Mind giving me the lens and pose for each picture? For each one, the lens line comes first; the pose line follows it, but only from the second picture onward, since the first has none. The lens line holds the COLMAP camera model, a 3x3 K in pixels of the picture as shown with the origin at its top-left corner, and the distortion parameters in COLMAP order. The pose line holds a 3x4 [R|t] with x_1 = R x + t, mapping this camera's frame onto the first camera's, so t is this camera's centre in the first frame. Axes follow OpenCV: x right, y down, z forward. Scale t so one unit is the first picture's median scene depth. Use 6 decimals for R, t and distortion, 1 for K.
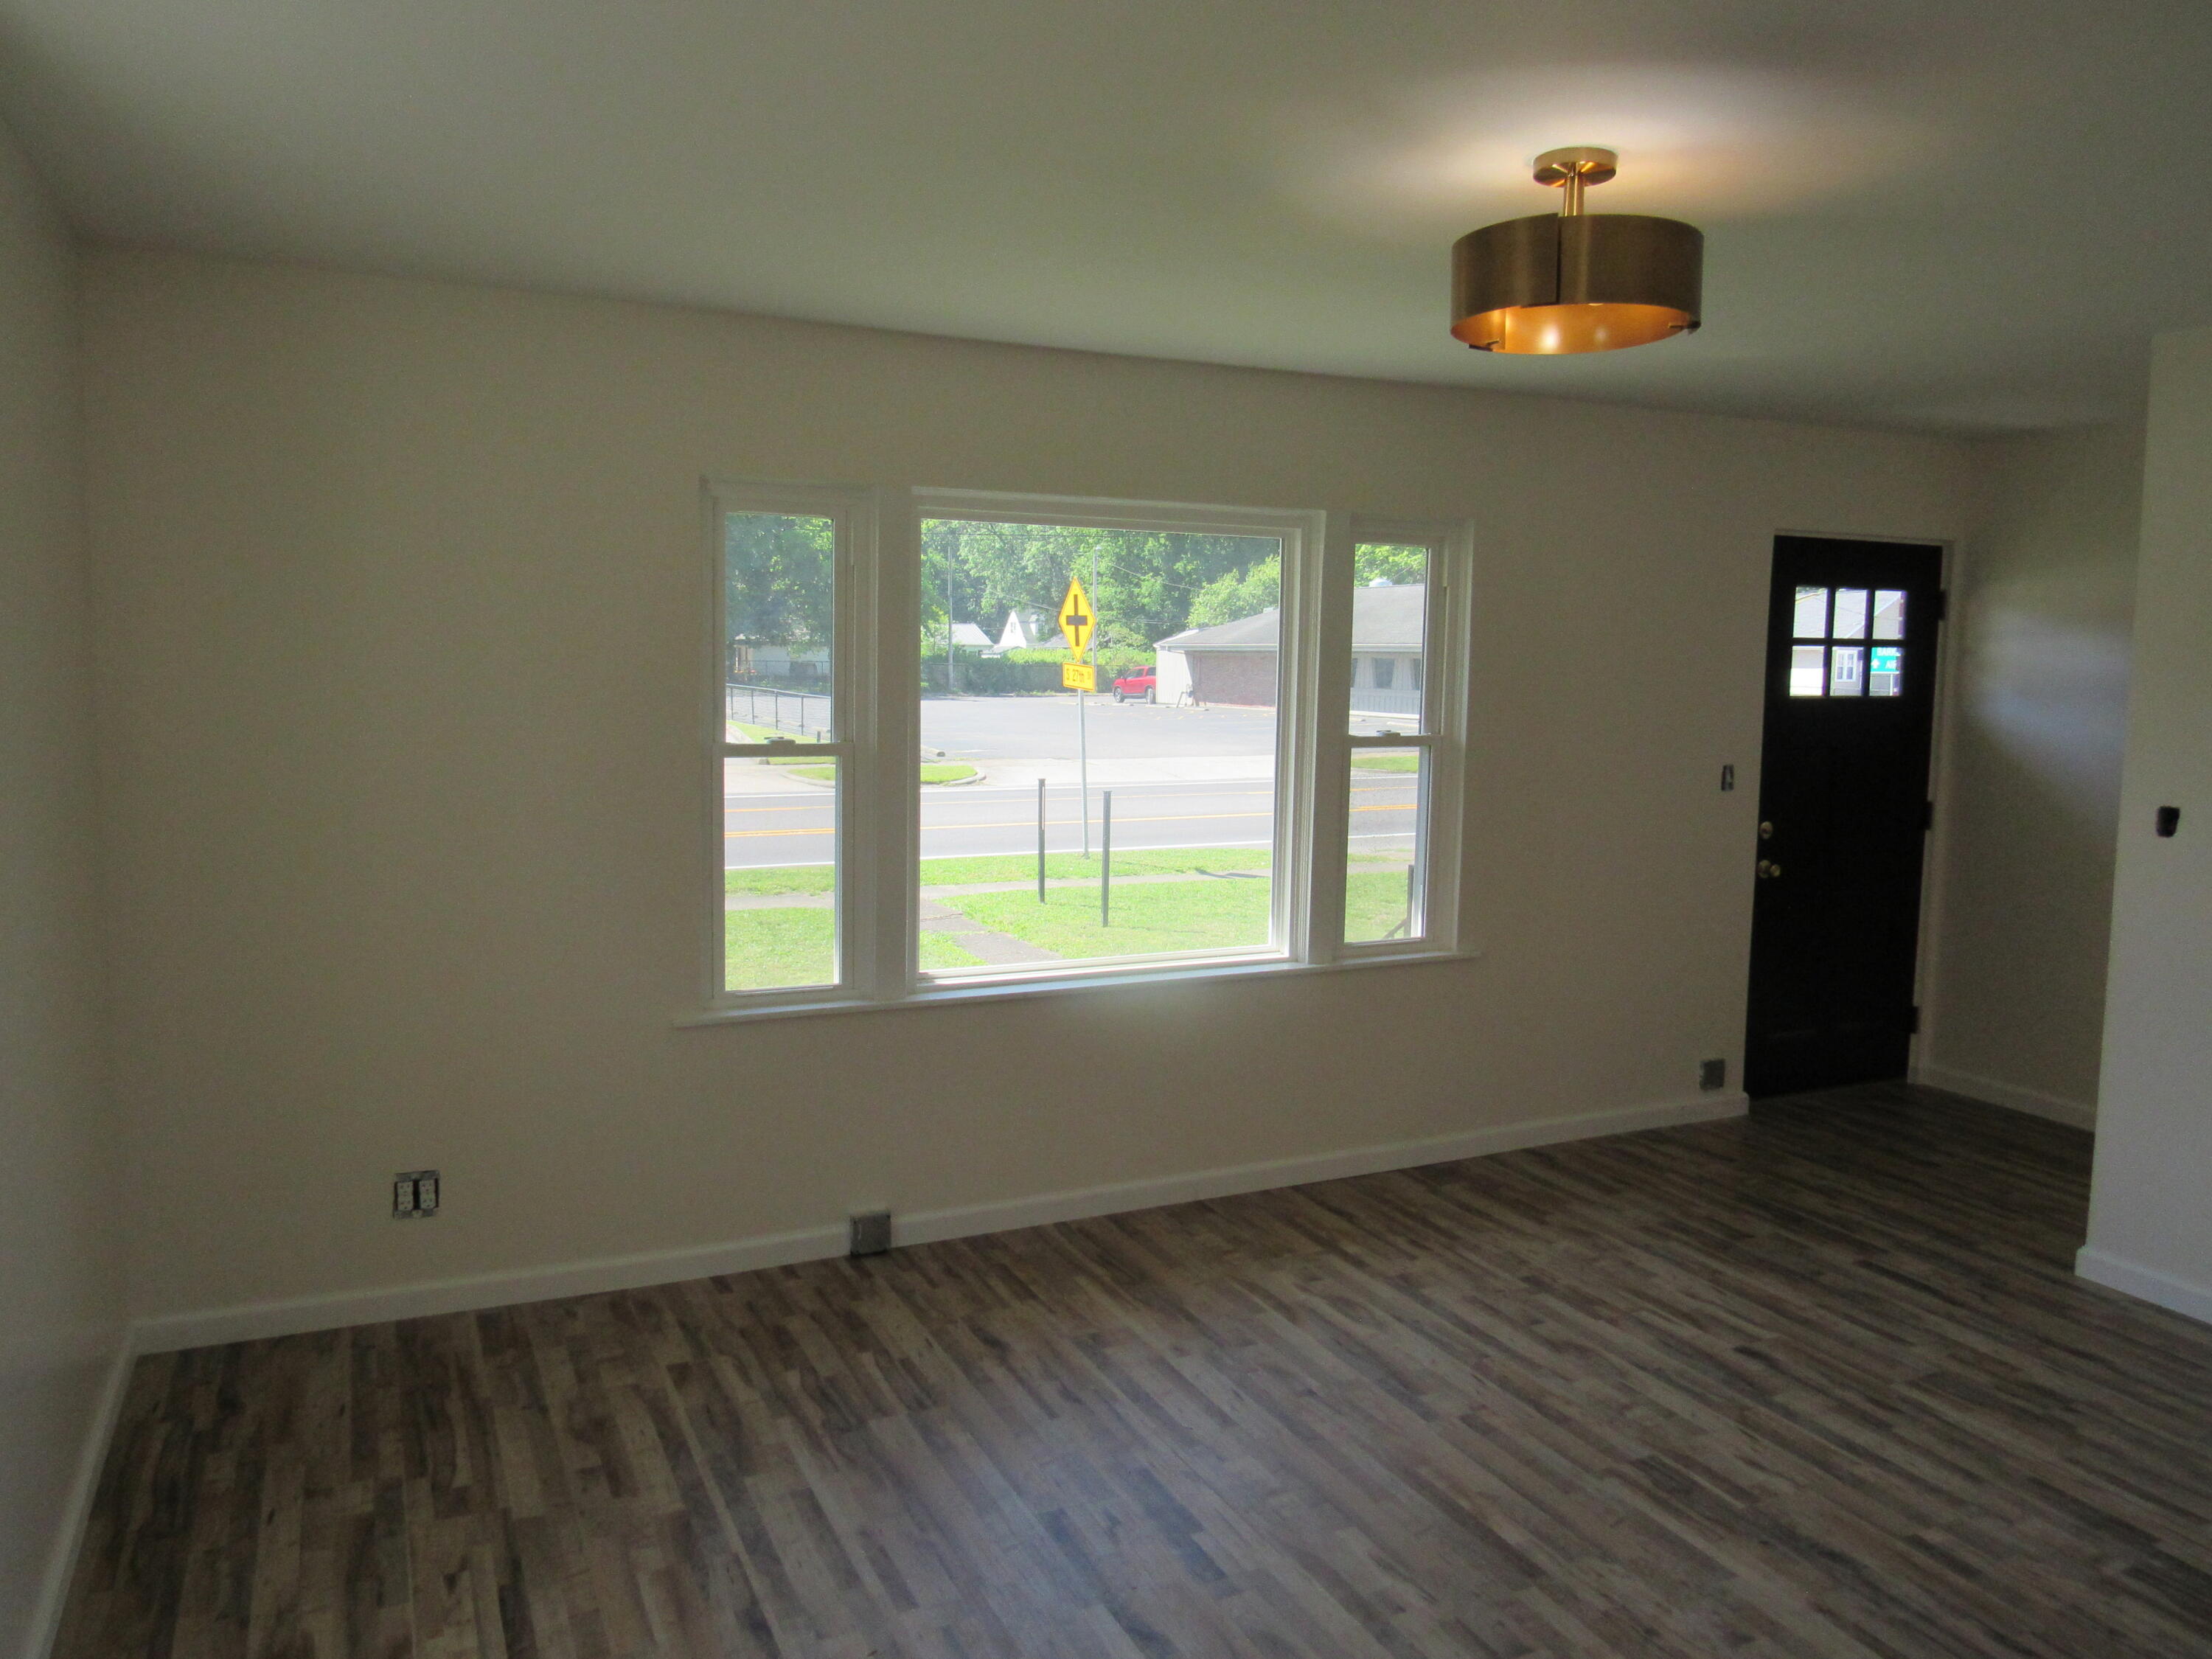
lens RADIAL K [[1628.3, 0, 1106.0], [0, 1628.3, 829.5], [0, 0, 1]] dist [-0.048176, 0.039740]
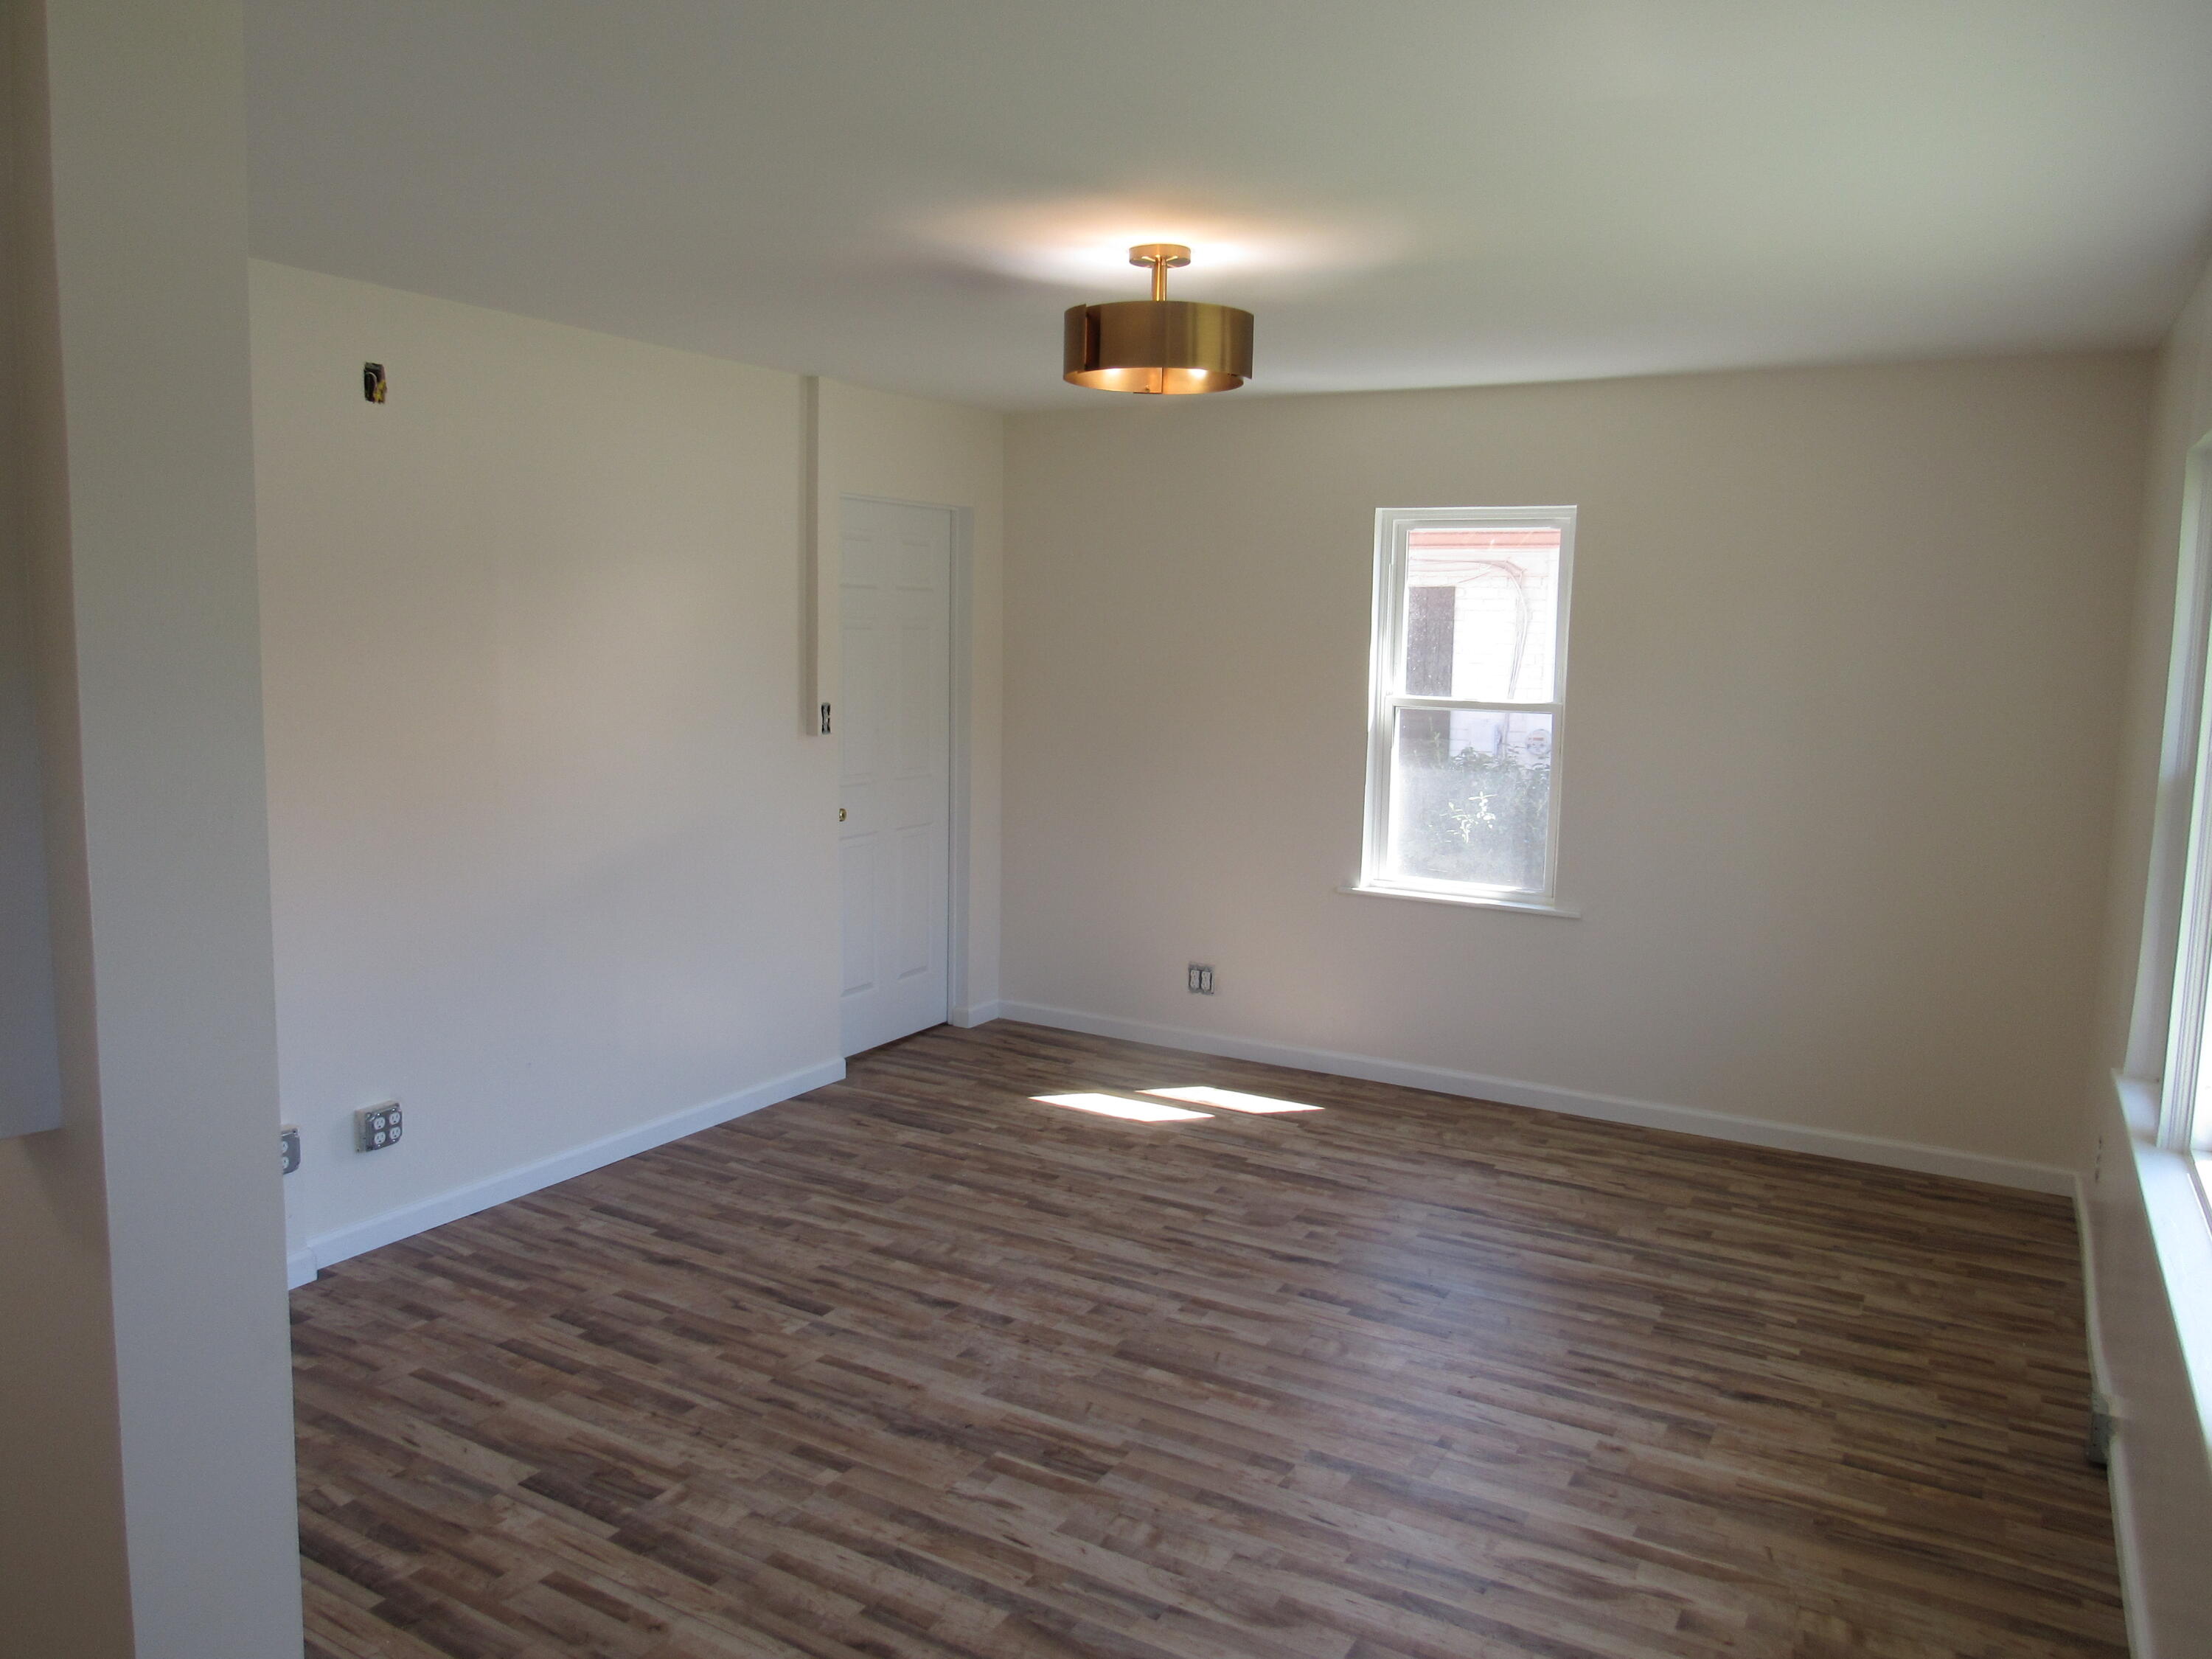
lens RADIAL K [[1628.3, 0, 1106.0], [0, 1628.3, 829.5], [0, 0, 1]] dist [-0.048176, 0.039740]
pose [[-0.830353, 0.037900, -0.555947, 0.871408], [-0.089251, 0.975759, 0.199823, -0.180684], [0.550043, 0.215543, -0.806842, 1.733938]]
